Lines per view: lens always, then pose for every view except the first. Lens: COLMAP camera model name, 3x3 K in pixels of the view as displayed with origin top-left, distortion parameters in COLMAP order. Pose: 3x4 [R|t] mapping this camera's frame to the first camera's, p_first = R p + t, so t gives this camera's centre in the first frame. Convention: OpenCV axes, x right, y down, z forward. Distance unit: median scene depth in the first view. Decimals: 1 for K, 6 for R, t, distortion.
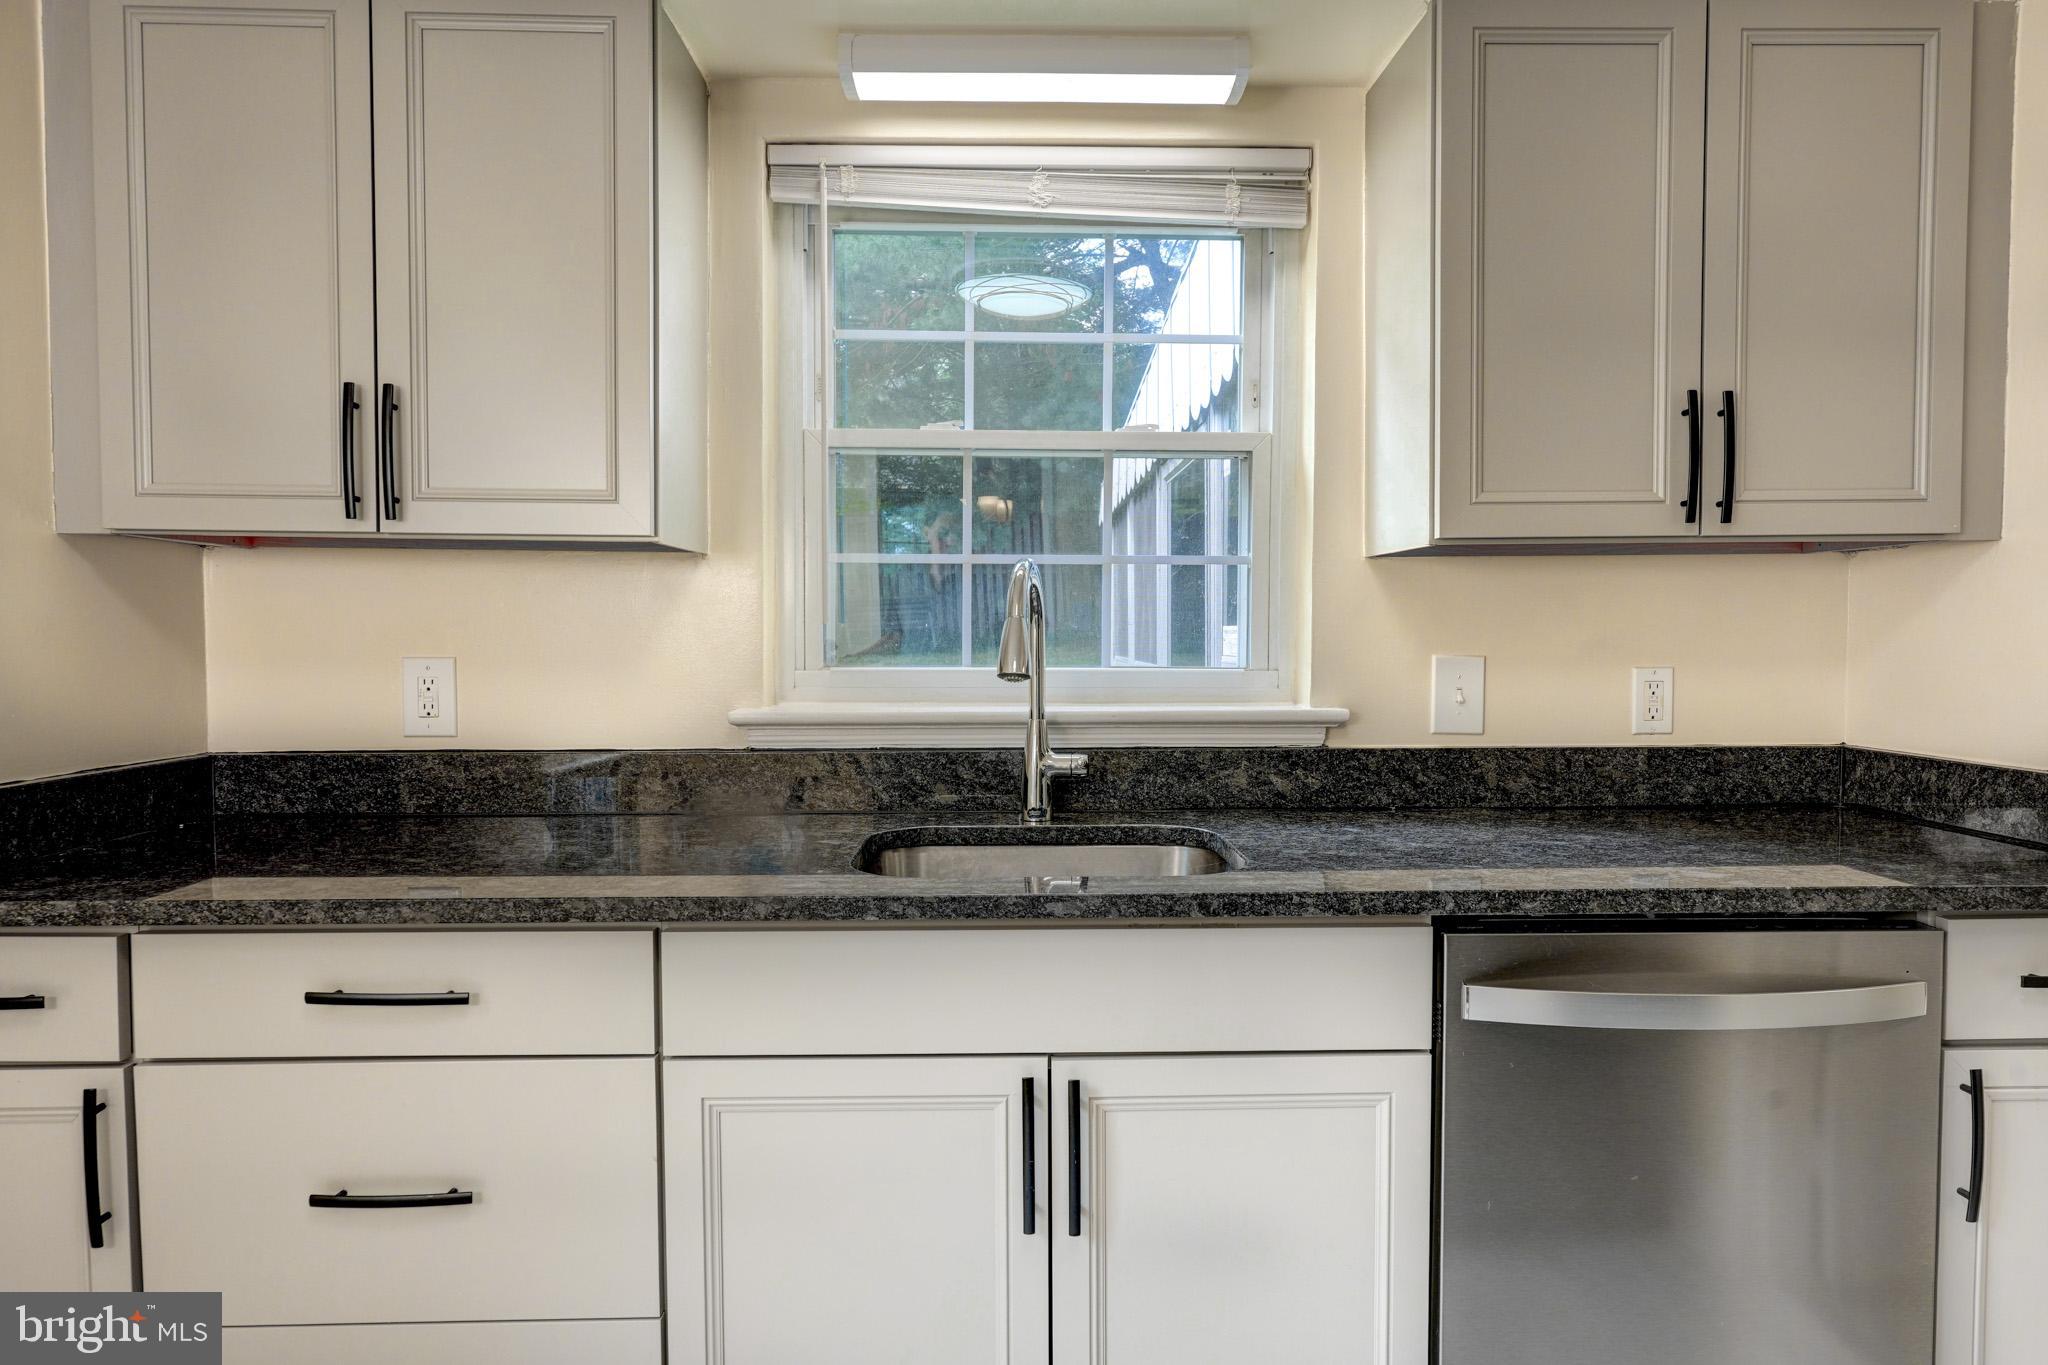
lens RADIAL K [[1203.0, 0, 1024.0], [0, 1203.0, 682.5], [0, 0, 1]] dist [-0.000651, 0.000145]
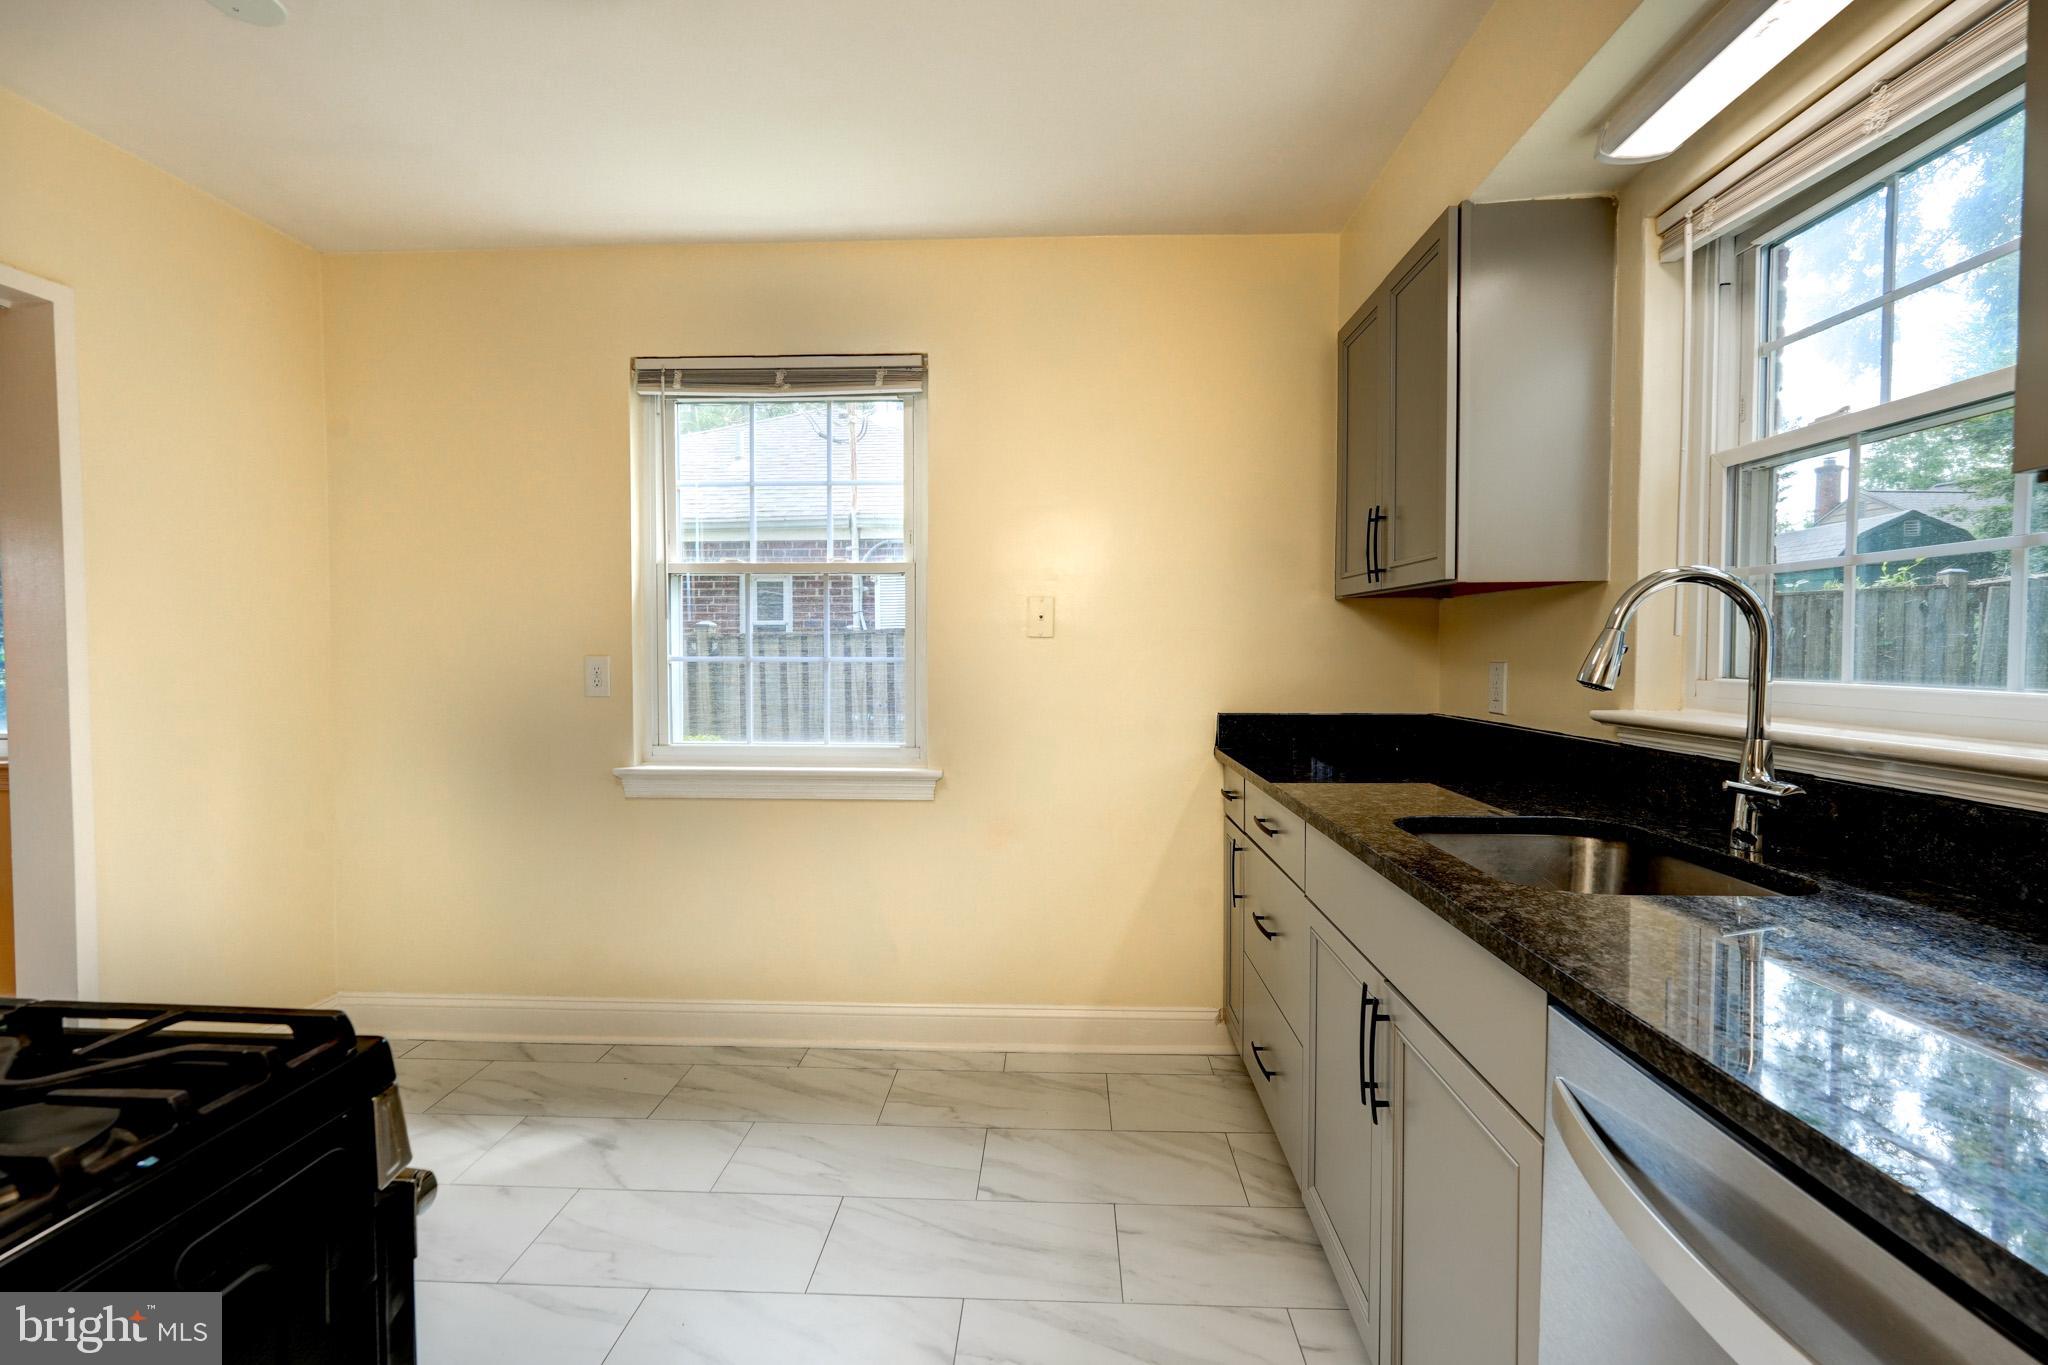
lens RADIAL K [[907.5, 0, 1025.0], [0, 907.5, 680.5], [0, 0, 1]] dist [-0.016167, 0.009359]
pose [[-0.055007, 0.032228, -0.997966, 0.695693], [-0.042124, 0.998514, 0.034567, -0.010658], [0.997597, 0.043940, -0.053568, 0.465062]]
